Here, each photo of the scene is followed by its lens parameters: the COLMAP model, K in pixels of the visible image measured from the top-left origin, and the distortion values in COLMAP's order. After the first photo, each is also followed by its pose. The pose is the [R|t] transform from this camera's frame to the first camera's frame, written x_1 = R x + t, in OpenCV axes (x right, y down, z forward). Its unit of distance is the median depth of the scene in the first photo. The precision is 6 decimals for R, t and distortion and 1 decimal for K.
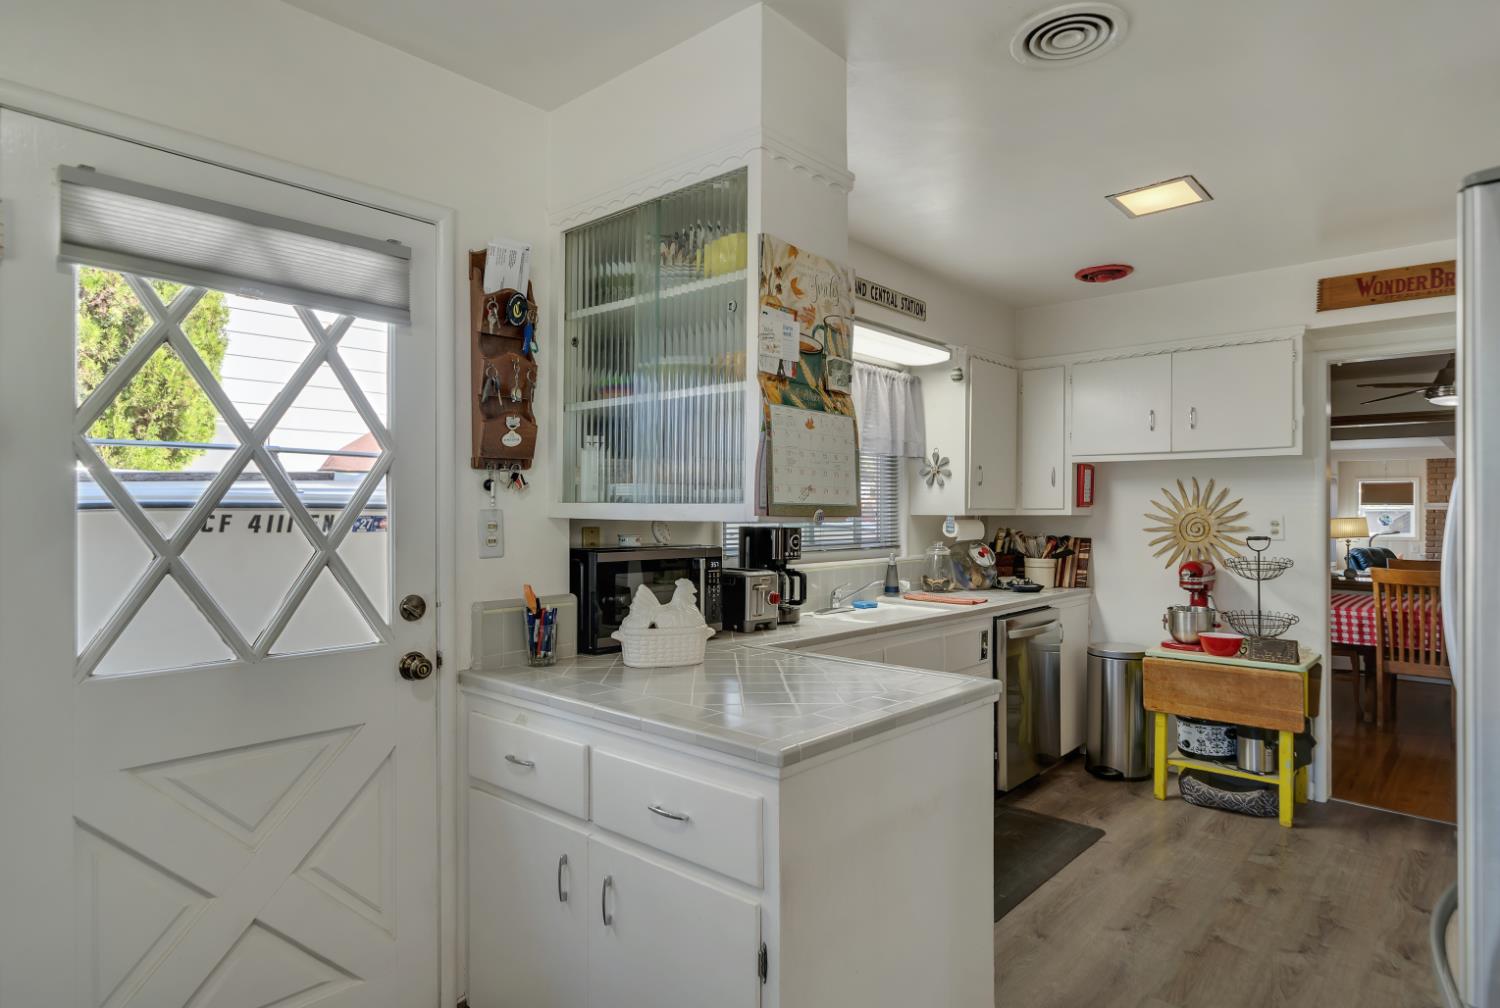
lens RADIAL K [[837.4, 0, 753.8], [0, 837.4, 514.1], [0, 0, 1]] dist [0.003801, 0.001327]
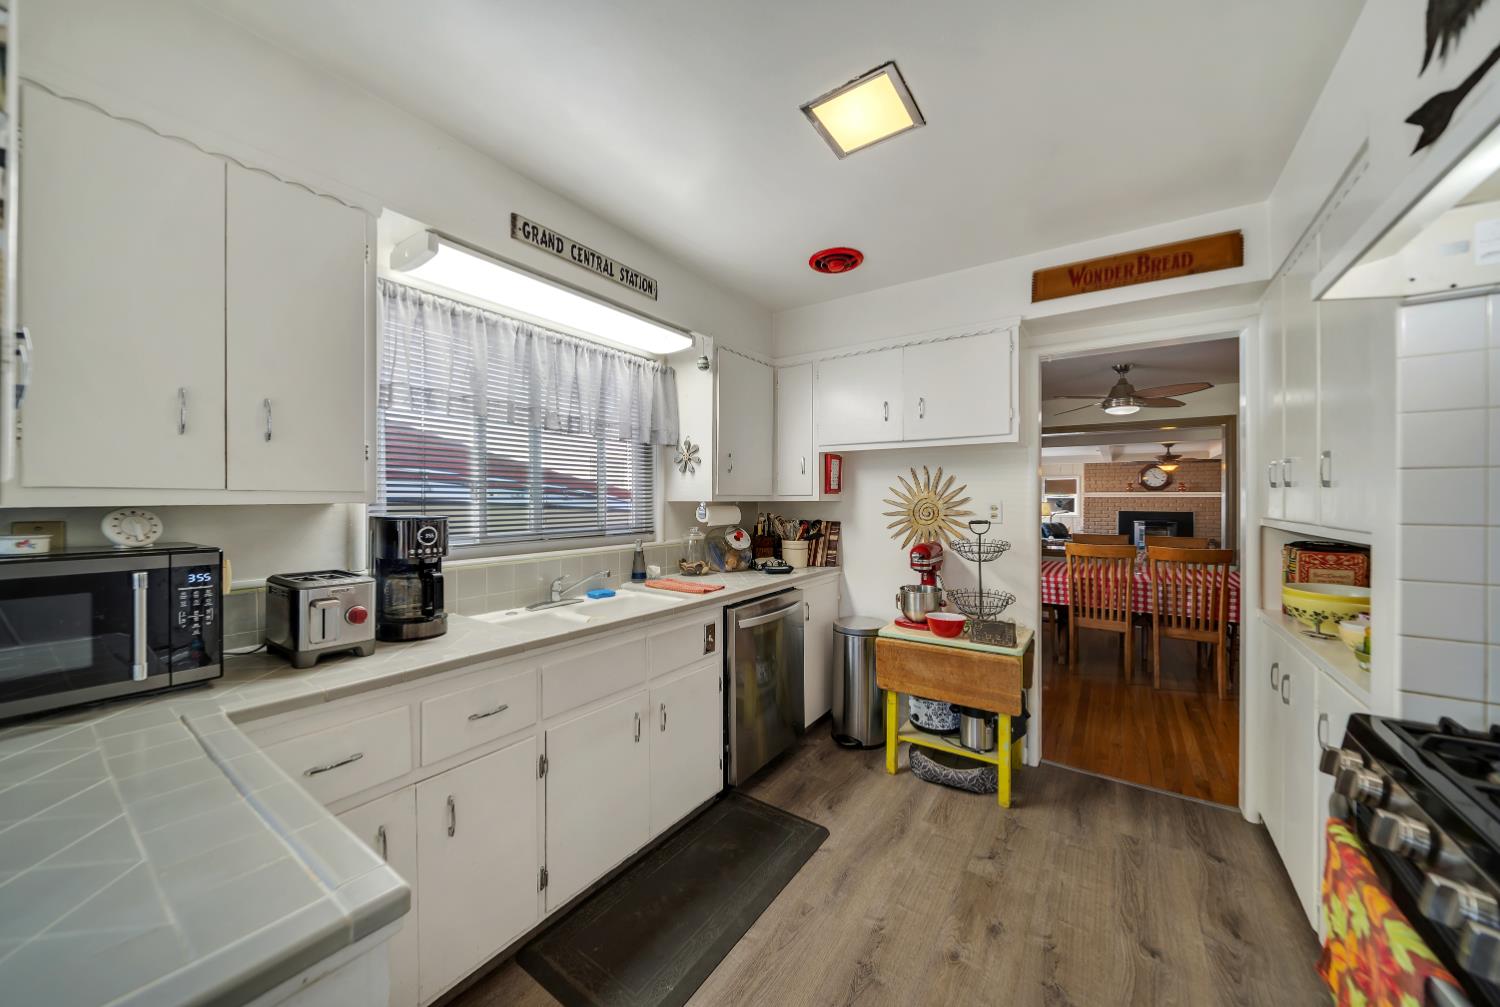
lens RADIAL K [[529.3, 0, 750.0], [0, 529.3, 503.5], [0, 0, 1]] dist [-0.000994, -0.000071]
pose [[0.991933, -0.003313, 0.126720, 0.221563], [0.002700, 0.999984, 0.005010, 0.000773], [-0.126734, -0.004628, 0.991926, 0.361048]]
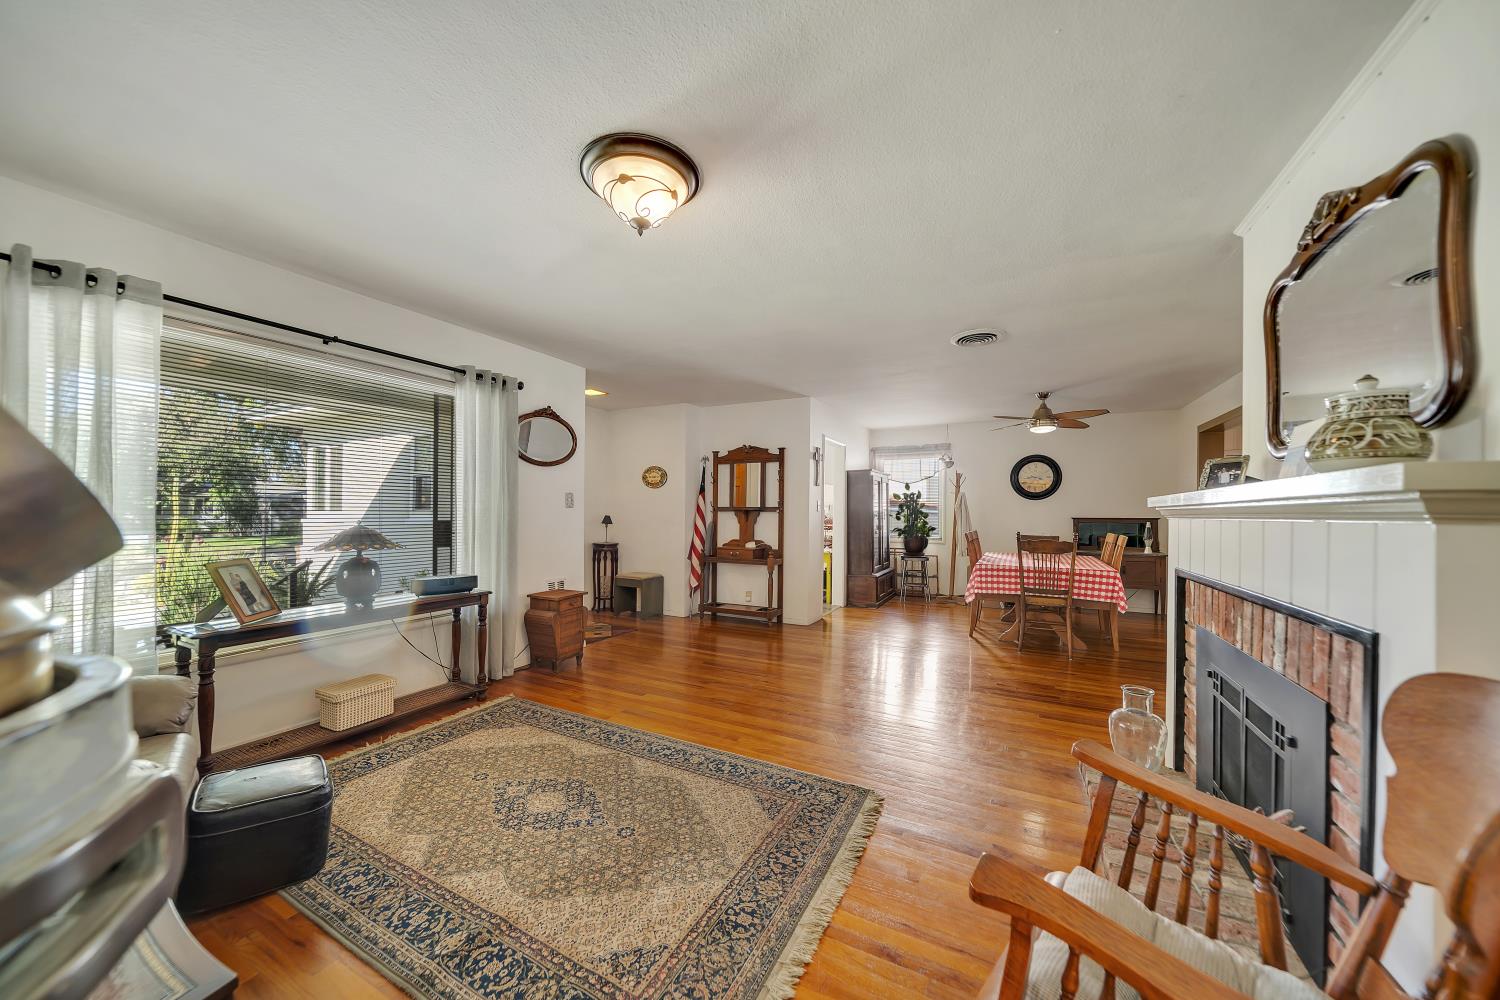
lens RADIAL K [[531.5, 0, 755.2], [0, 531.5, 513.4], [0, 0, 1]] dist [-0.017481, -0.000012]
pose [[0.251192, 0.002878, -0.967933, 1.351571], [-0.009933, 0.999951, 0.000395, 0.021823], [0.967886, 0.009515, 0.251208, 0.323253]]
